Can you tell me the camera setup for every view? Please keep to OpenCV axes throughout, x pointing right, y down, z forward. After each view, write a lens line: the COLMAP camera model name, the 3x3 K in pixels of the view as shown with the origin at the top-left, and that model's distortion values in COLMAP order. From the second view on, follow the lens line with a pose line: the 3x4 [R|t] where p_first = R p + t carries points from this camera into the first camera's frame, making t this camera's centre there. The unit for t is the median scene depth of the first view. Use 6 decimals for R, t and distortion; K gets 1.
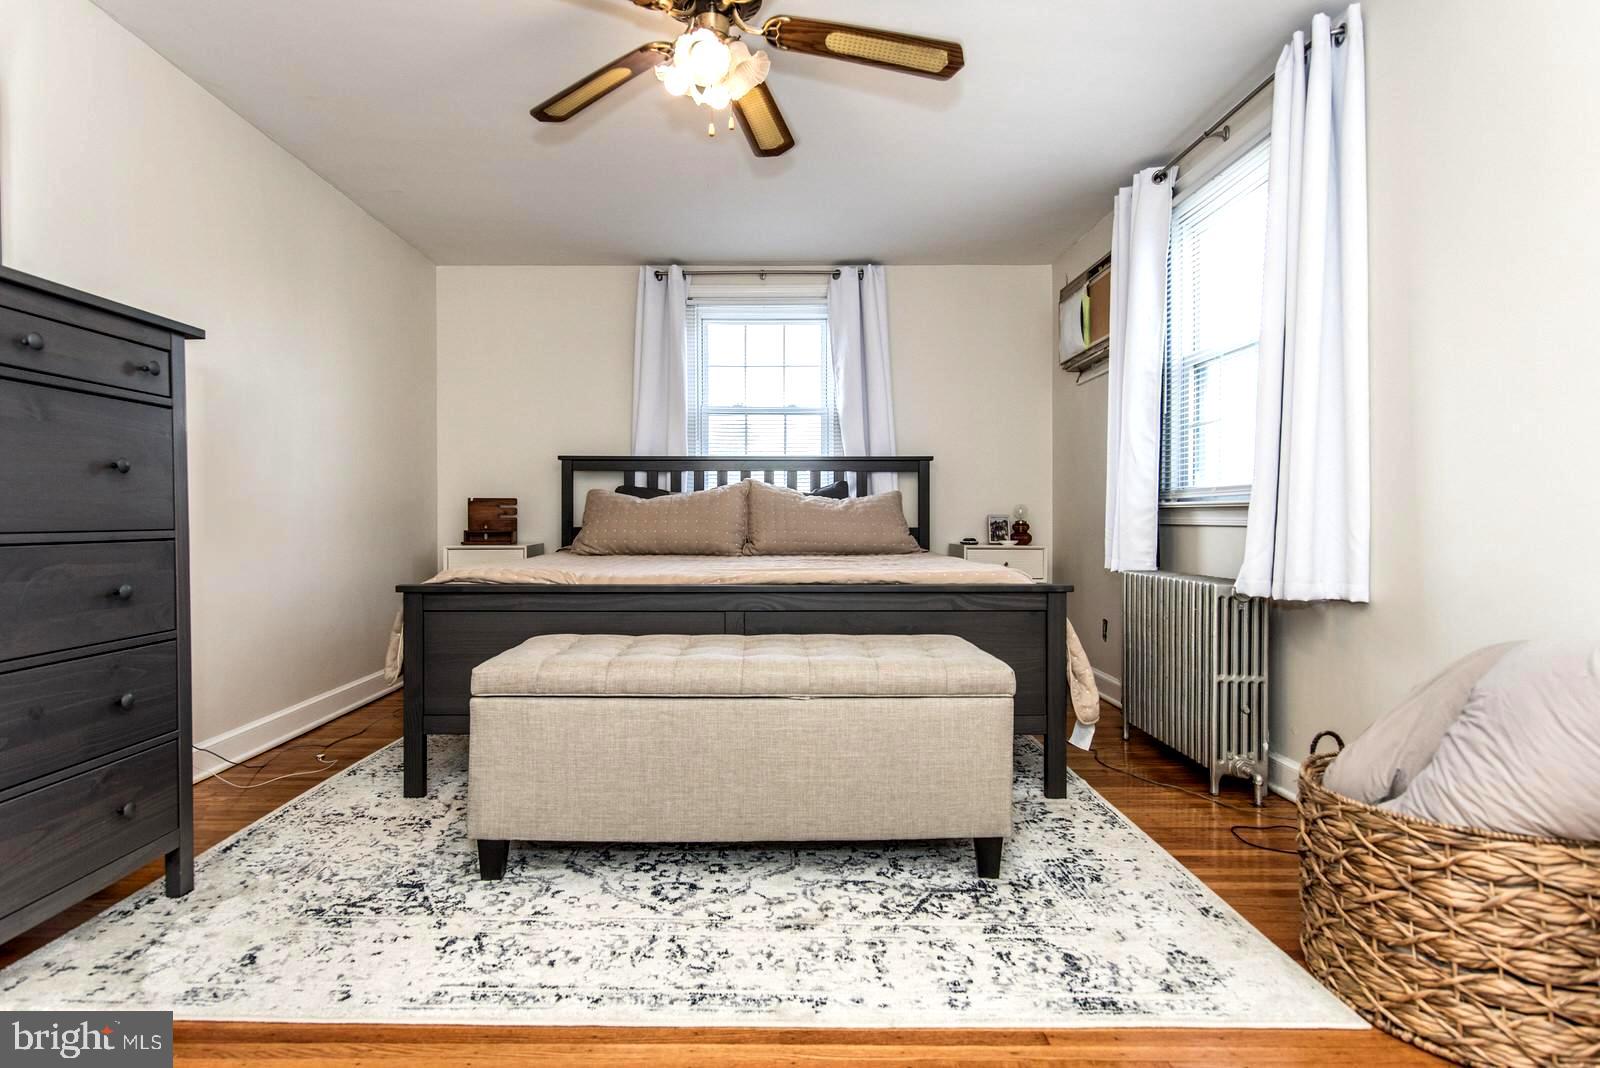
lens RADIAL K [[897.0, 0, 751.0], [0, 897.0, 535.5], [0, 0, 1]] dist [-0.002143, -0.004131]
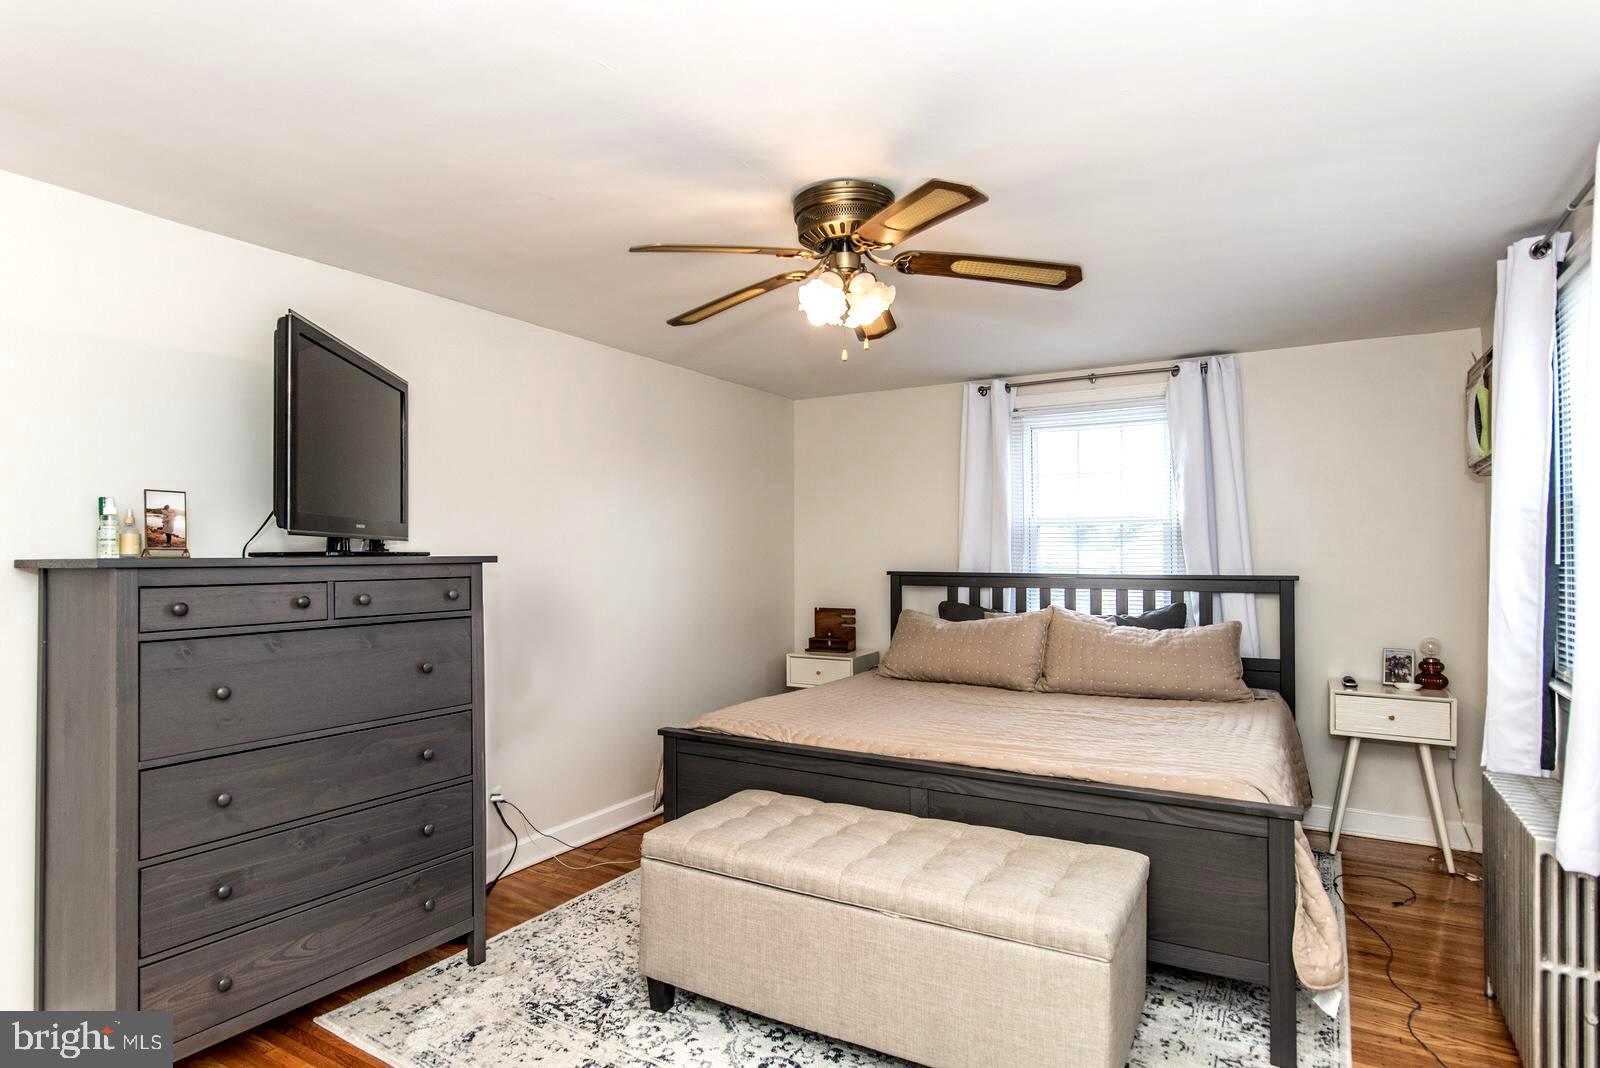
lens RADIAL K [[897.0, 0, 751.0], [0, 897.0, 535.5], [0, 0, 1]] dist [-0.002143, -0.004131]
pose [[0.844579, -0.014052, -0.535246, 0.298534], [0.000584, 0.999679, -0.025324, -0.143140], [0.535430, 0.021075, 0.844317, 0.020944]]
